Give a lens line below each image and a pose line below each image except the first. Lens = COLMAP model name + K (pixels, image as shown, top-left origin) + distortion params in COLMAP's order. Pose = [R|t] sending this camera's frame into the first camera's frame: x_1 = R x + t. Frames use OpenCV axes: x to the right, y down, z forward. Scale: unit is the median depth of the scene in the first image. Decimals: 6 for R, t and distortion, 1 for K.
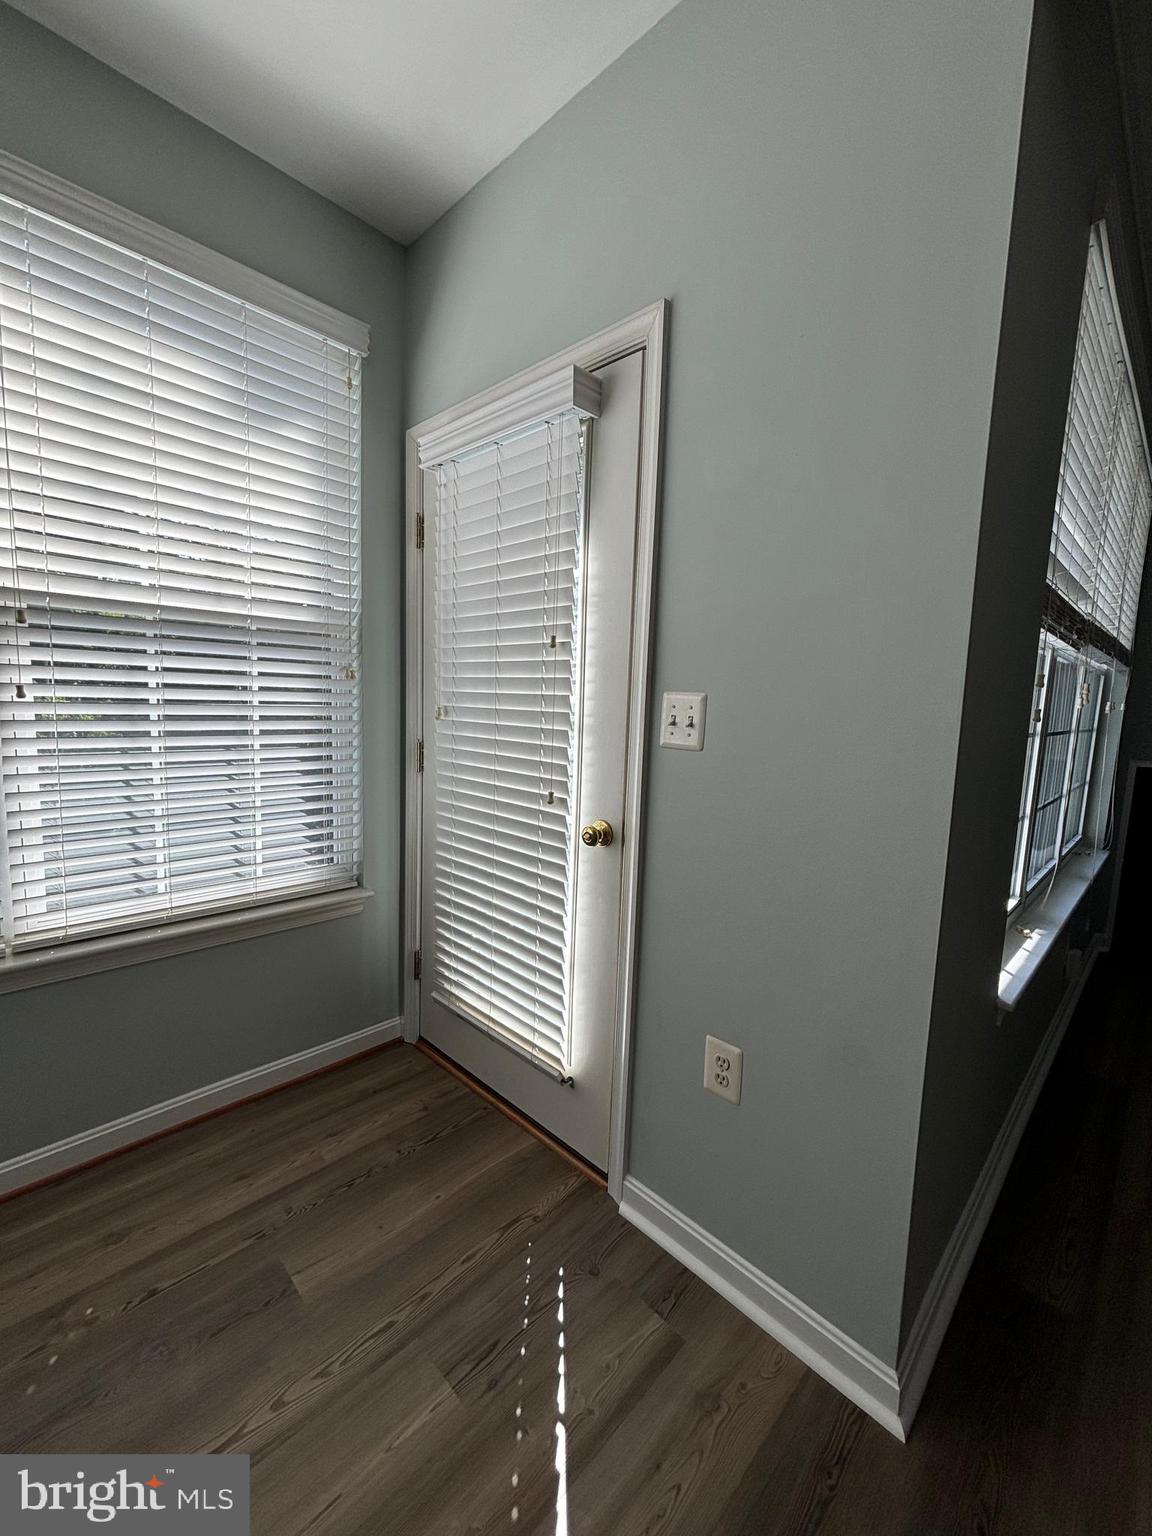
lens RADIAL K [[628.5, 0, 580.1], [0, 628.5, 768.4], [0, 0, 1]] dist [0.005807, -0.000699]
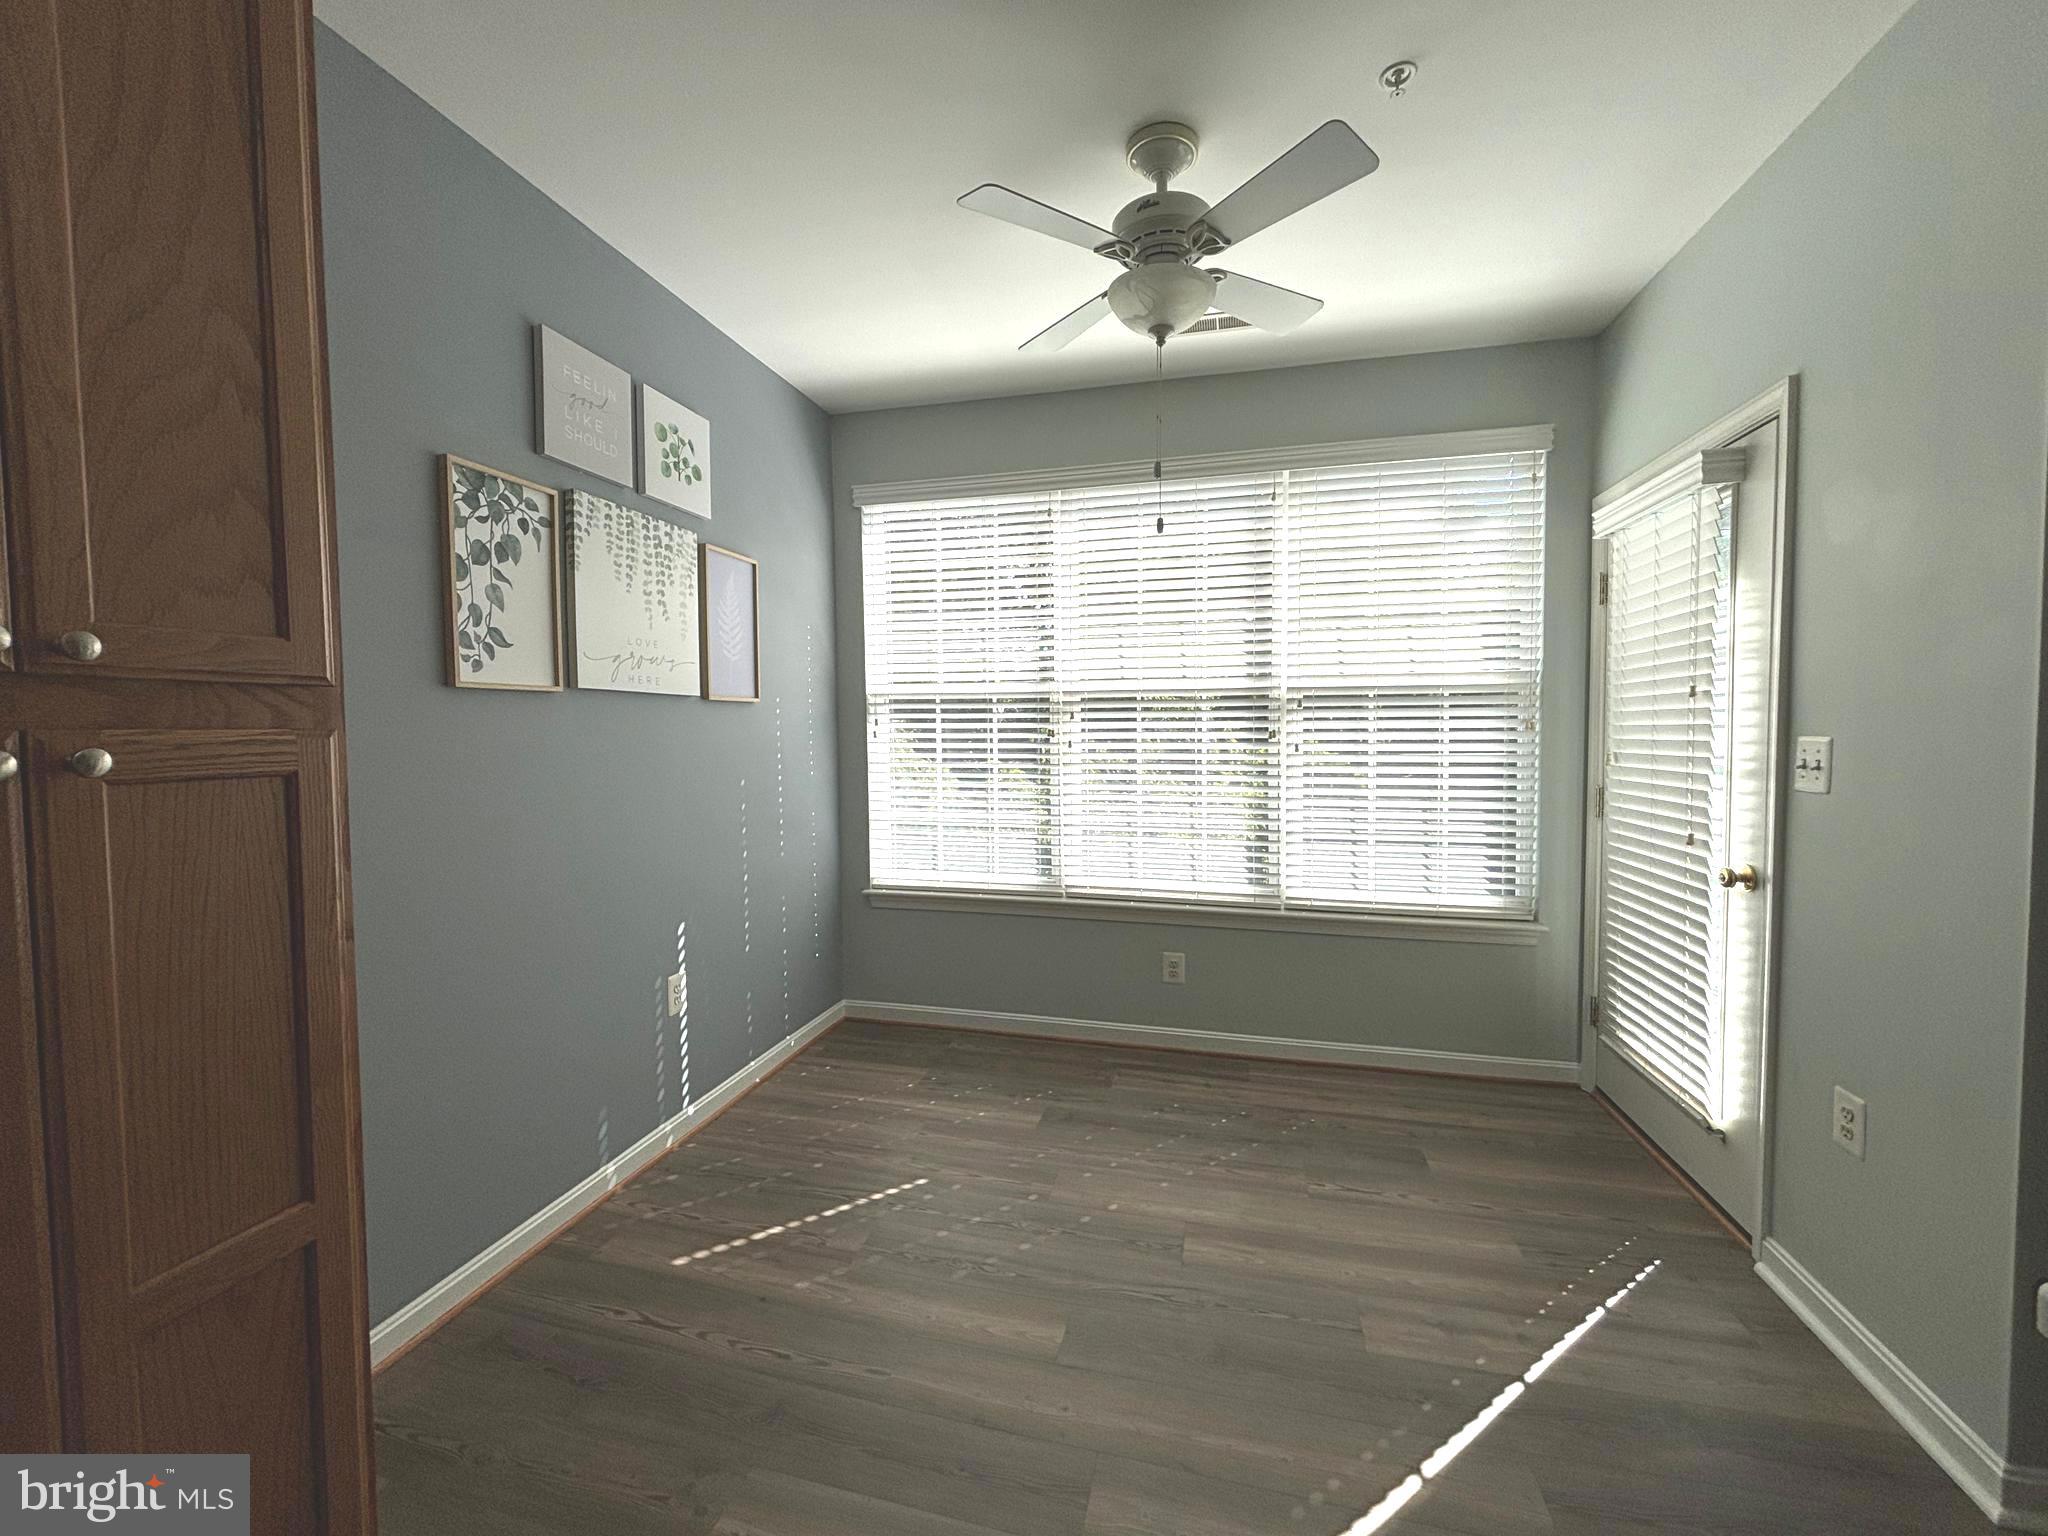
lens RADIAL K [[838.1, 0, 1018.8], [0, 838.1, 755.9], [0, 0, 1]] dist [0.005807, -0.000699]
pose [[0.505091, -0.010091, -0.863007, 0.595436], [-0.076109, 0.995515, -0.056185, 0.073357], [0.859704, 0.094061, 0.502058, -0.675769]]
